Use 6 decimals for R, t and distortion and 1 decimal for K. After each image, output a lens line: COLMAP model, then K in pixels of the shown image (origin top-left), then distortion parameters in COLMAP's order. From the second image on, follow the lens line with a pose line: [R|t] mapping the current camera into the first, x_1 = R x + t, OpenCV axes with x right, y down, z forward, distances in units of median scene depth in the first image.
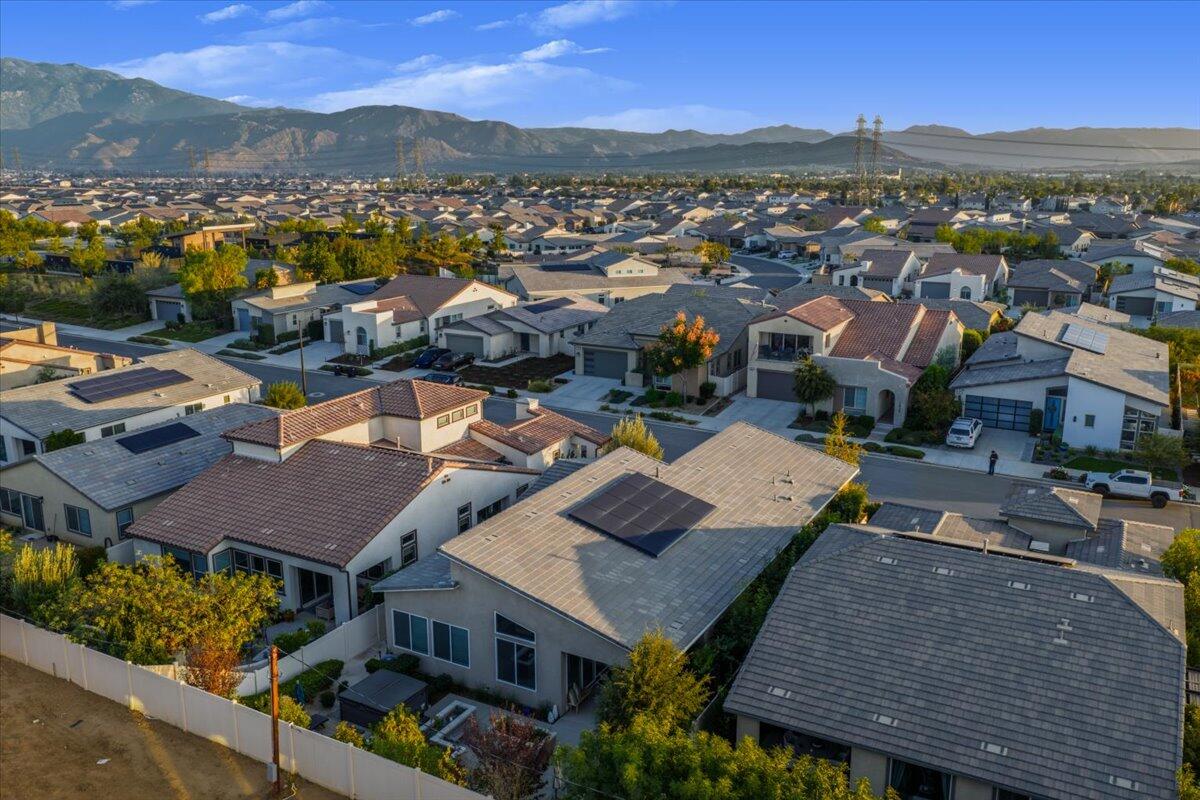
lens RADIAL K [[991.7, 0, 602.5], [0, 991.7, 402.9], [0, 0, 1]] dist [0.027812, -0.045119]
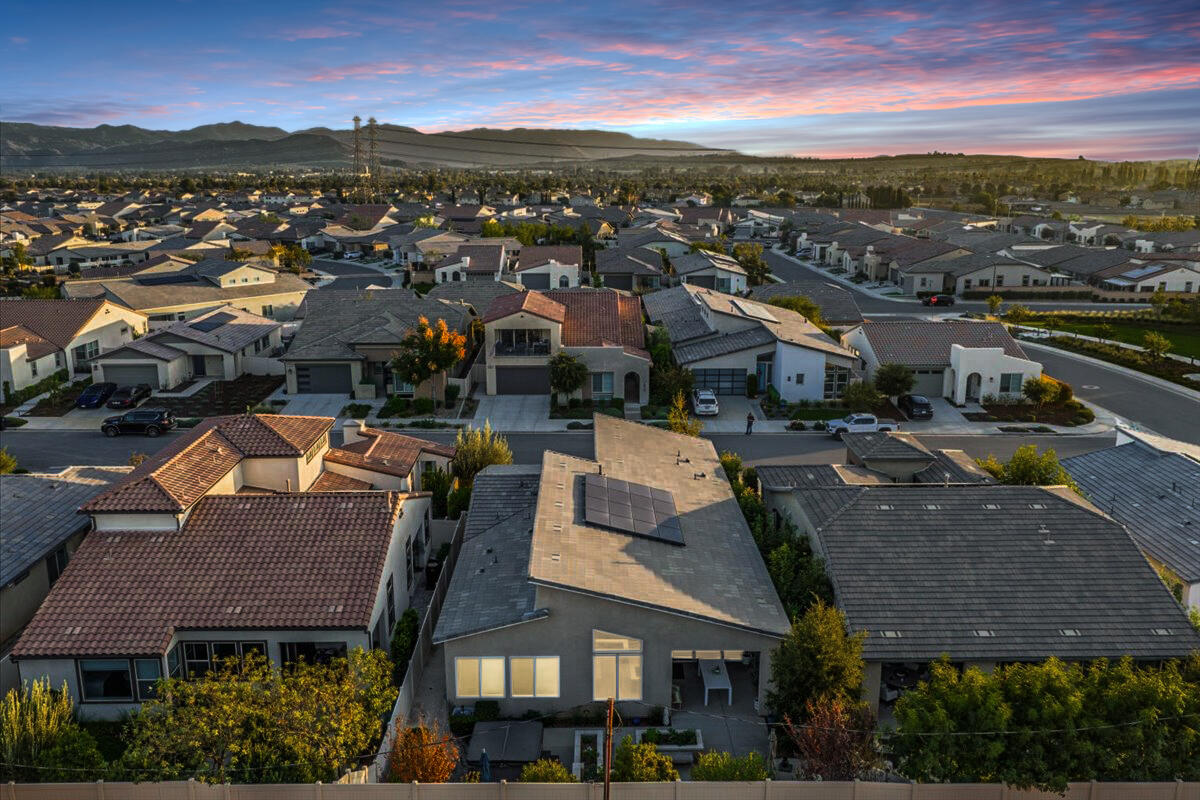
lens RADIAL K [[991.7, 0, 599.6], [0, 991.7, 397.5], [0, 0, 1]] dist [0.027812, -0.045119]
pose [[0.868709, -0.118703, 0.480890, -0.362175], [0.120276, 0.992355, 0.027678, -0.026558], [-0.480498, 0.033795, 0.876344, 0.096074]]
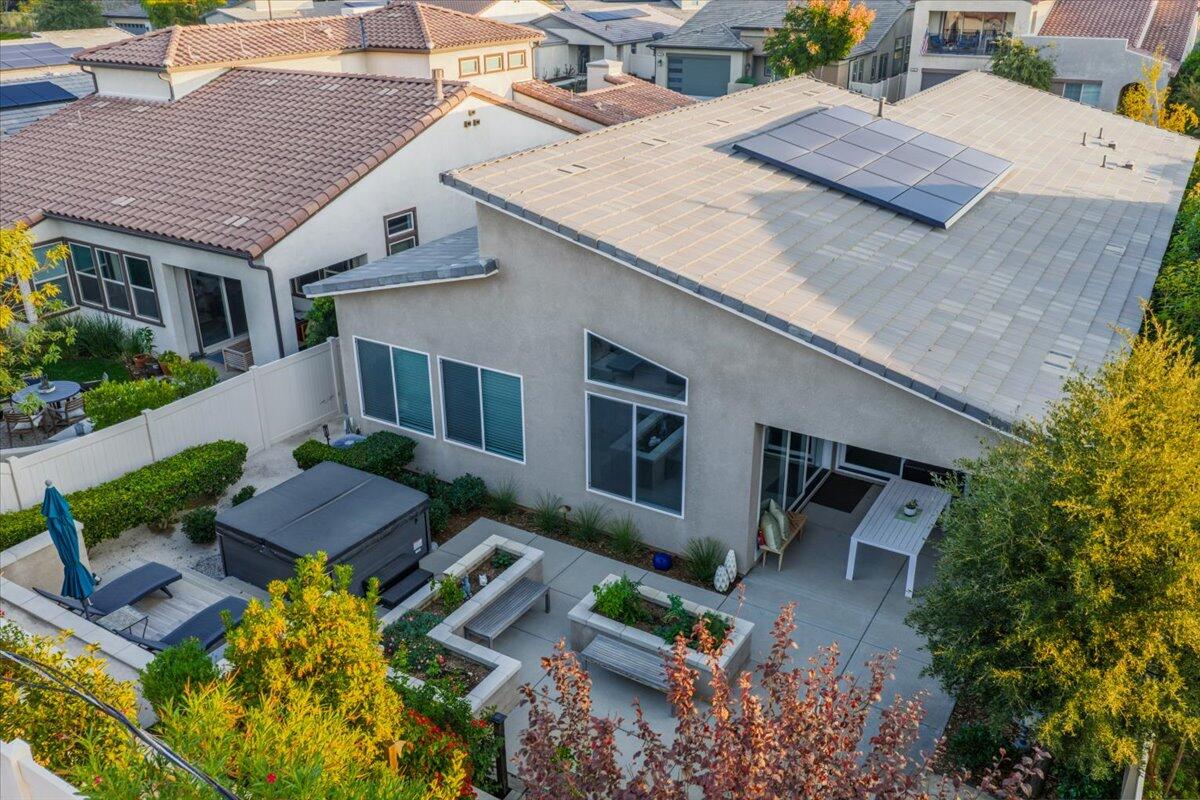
lens RADIAL K [[991.7, 0, 605.0], [0, 991.7, 398.7], [0, 0, 1]] dist [0.027812, -0.045119]
pose [[0.999227, 0.012897, -0.037134, -0.056742], [-0.006328, 0.985102, 0.171857, 0.112305], [0.038797, -0.171490, 0.984422, 0.394953]]
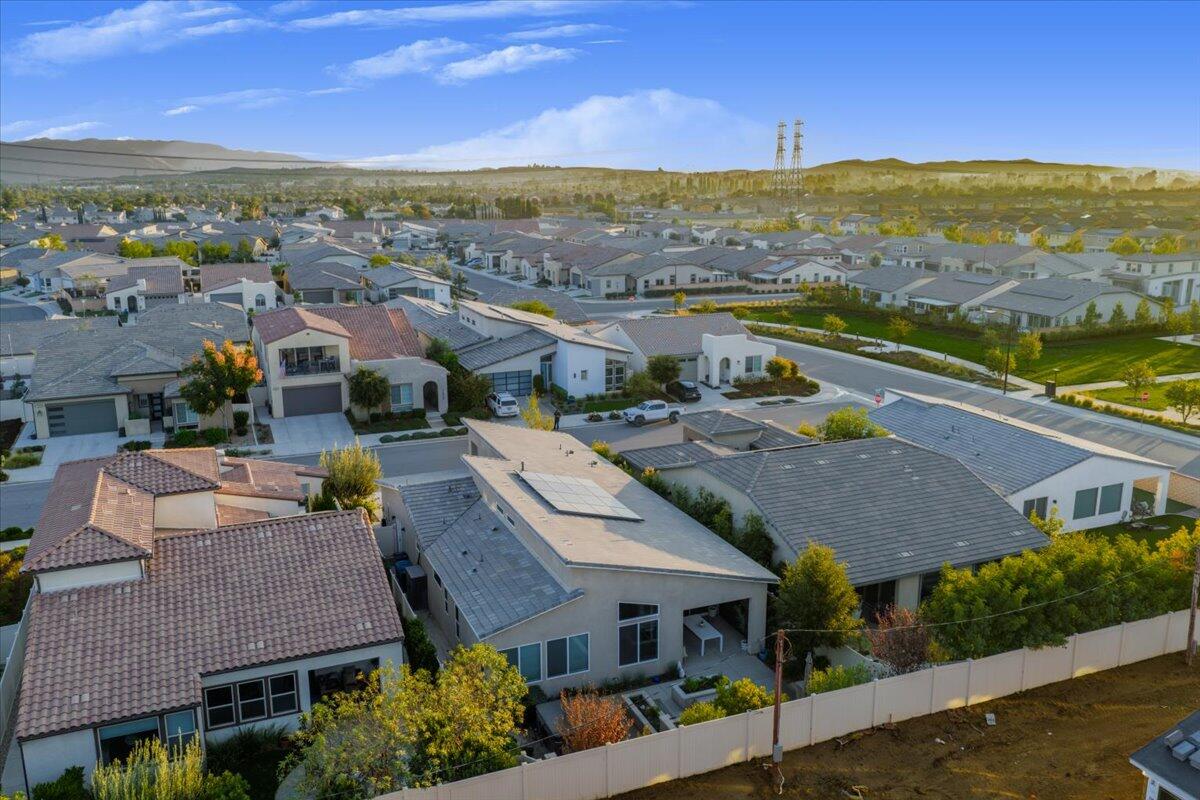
lens RADIAL K [[991.7, 0, 599.4], [0, 991.7, 405.1], [0, 0, 1]] dist [0.027812, -0.045119]
pose [[0.619285, -0.186719, 0.762642, -0.590872], [0.193576, 0.977638, 0.082168, -0.055728], [-0.760930, 0.096744, 0.641581, 0.216036]]
